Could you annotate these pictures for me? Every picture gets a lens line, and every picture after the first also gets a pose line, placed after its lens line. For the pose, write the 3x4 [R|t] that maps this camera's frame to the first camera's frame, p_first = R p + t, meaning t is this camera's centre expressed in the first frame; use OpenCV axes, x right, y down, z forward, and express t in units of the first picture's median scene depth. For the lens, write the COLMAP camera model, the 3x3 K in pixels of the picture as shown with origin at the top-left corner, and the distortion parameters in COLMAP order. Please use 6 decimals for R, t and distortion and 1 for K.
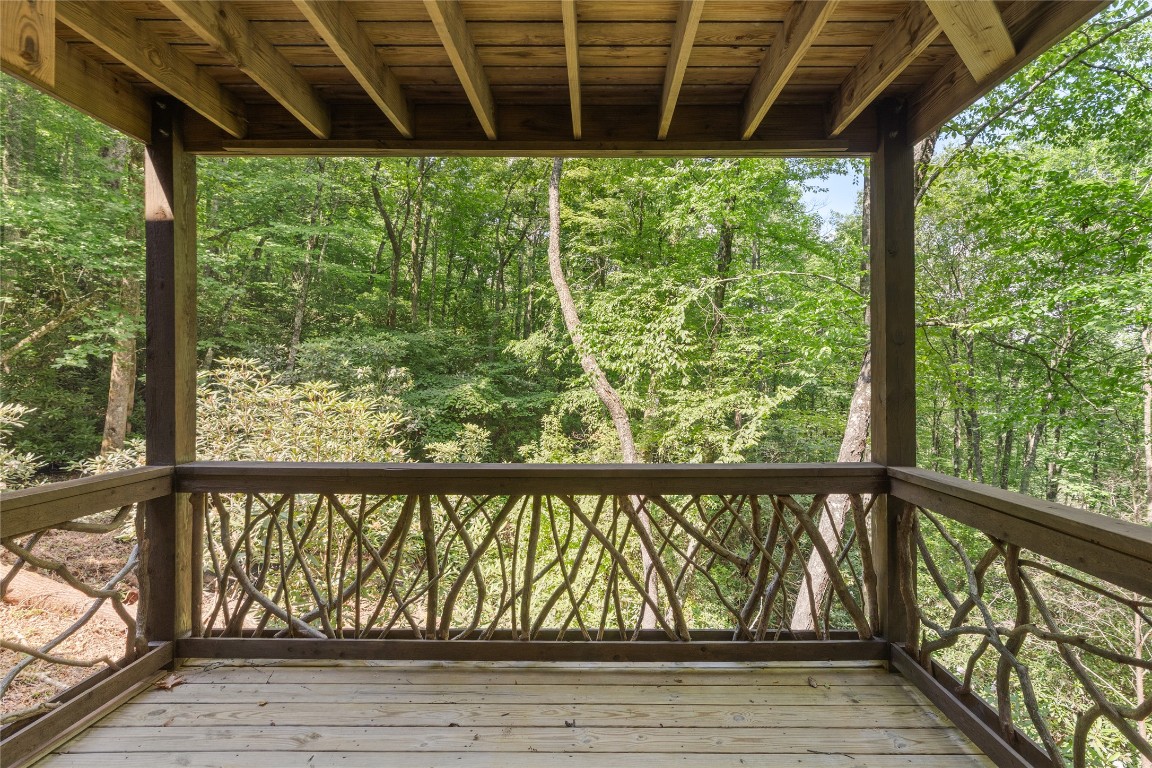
lens RADIAL K [[528.1, 0, 594.2], [0, 528.1, 369.9], [0, 0, 1]] dist [-0.000394, -0.000032]
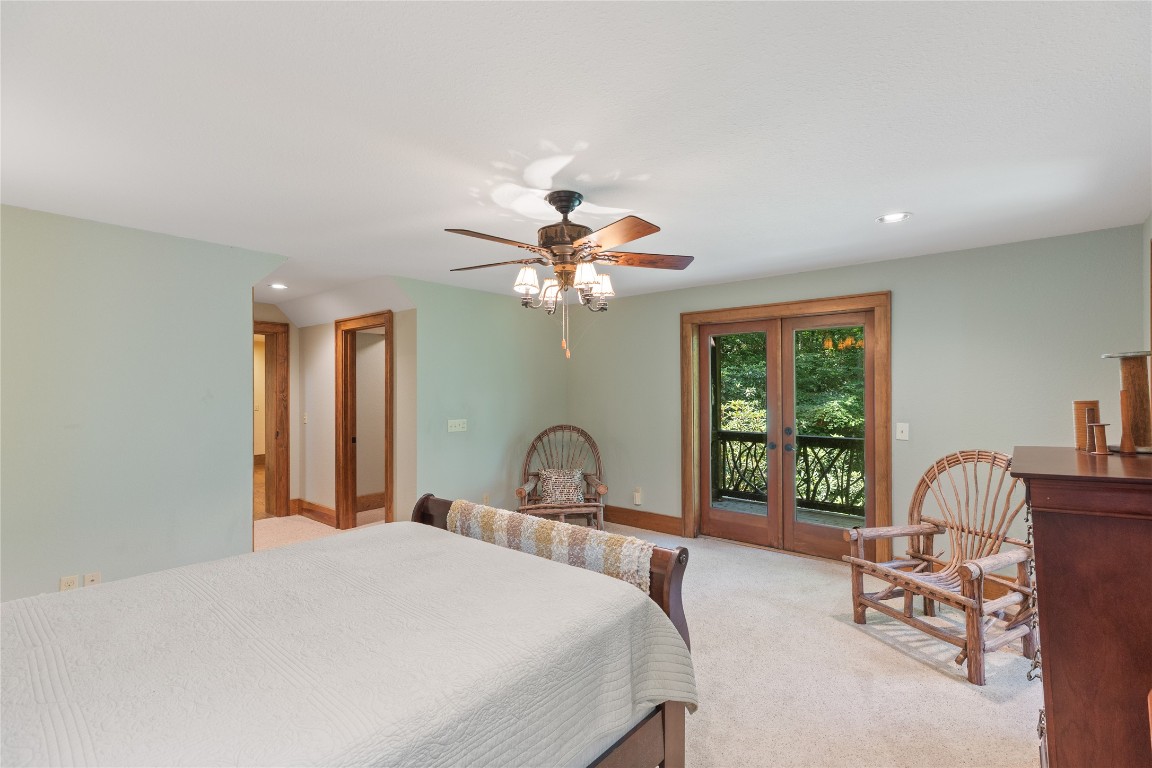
lens RADIAL K [[525.0, 0, 582.5], [0, 525.0, 384.8], [0, 0, 1]] dist [-0.001403, -0.000162]
pose [[0.769328, -0.009866, -0.638778, 0.081842], [0.009954, 0.999944, -0.003456, -0.012154], [0.638777, -0.003700, 0.769383, -0.280710]]
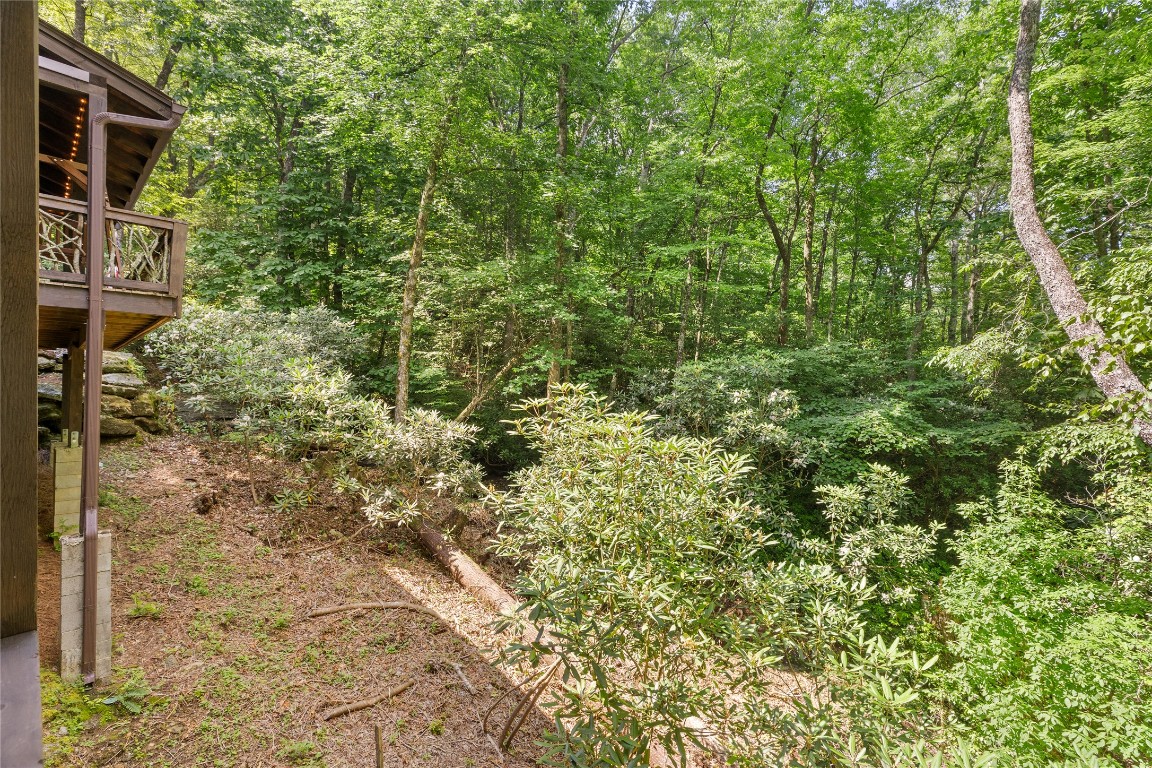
lens RADIAL K [[525.0, 0, 582.5], [0, 525.0, 384.8], [0, 0, 1]] dist [-0.001403, -0.000162]
pose [[0.725574, -0.021917, -0.687795, -0.025483], [0.012687, 0.999749, -0.018474, -0.001595], [0.688027, 0.004678, 0.725670, 0.175191]]
